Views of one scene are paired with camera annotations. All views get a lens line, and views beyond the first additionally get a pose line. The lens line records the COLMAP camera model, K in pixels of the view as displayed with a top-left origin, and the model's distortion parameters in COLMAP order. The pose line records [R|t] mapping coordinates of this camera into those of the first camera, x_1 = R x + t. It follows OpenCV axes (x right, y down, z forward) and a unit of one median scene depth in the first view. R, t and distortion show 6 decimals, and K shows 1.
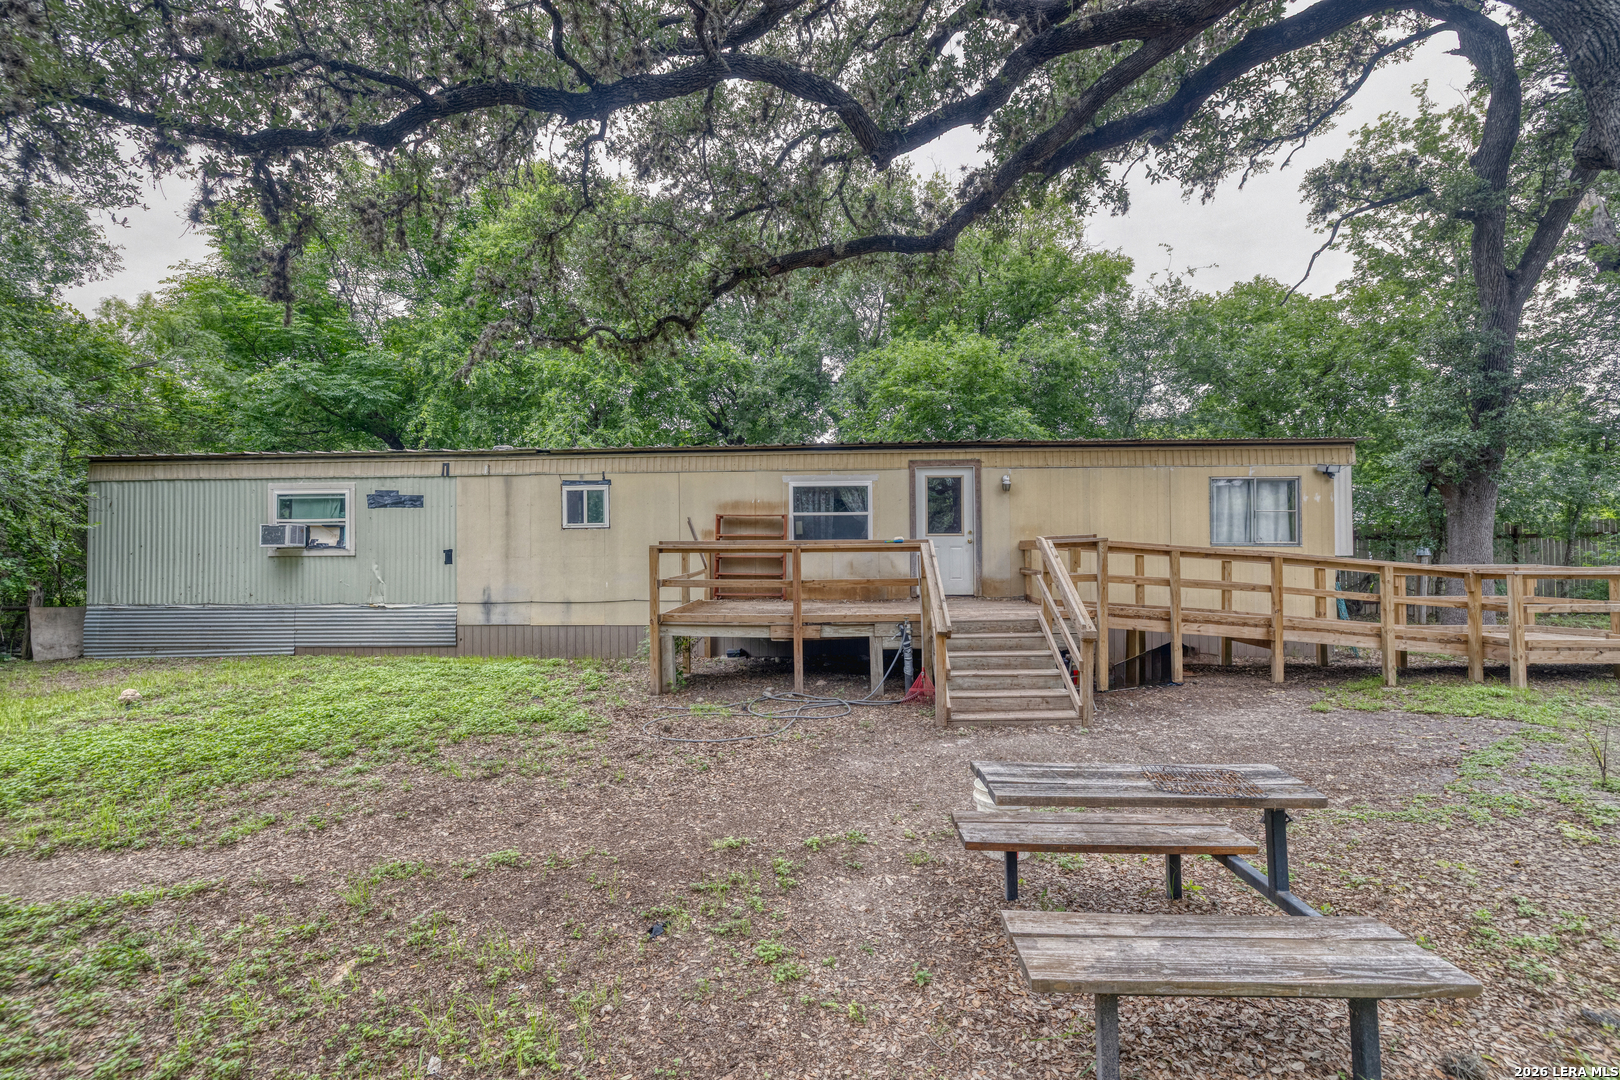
lens RADIAL K [[690.3, 0, 815.3], [0, 690.3, 539.9], [0, 0, 1]] dist [0.002581, 0.000637]
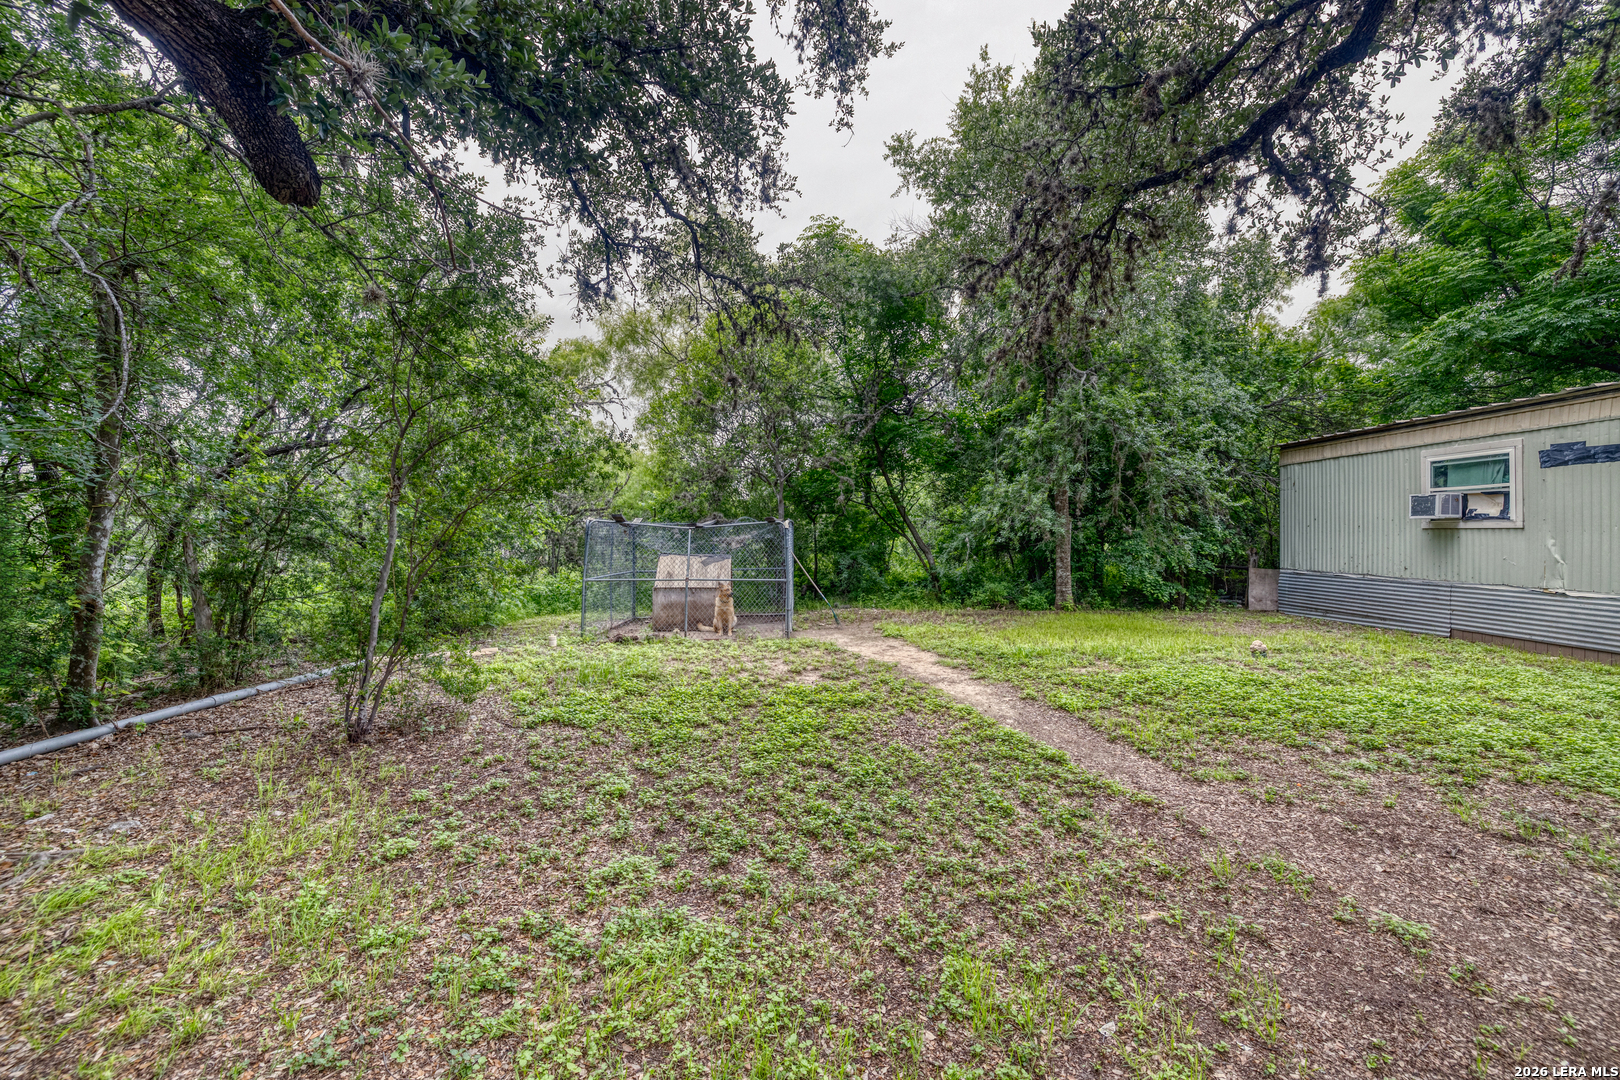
lens RADIAL K [[690.3, 0, 814.7], [0, 690.3, 539.0], [0, 0, 1]] dist [0.002581, 0.000637]
pose [[0.055777, 0.017011, -0.998298, 0.104221], [0.024650, 0.999527, 0.018409, 0.000226], [0.998139, -0.025635, 0.055331, 0.124878]]
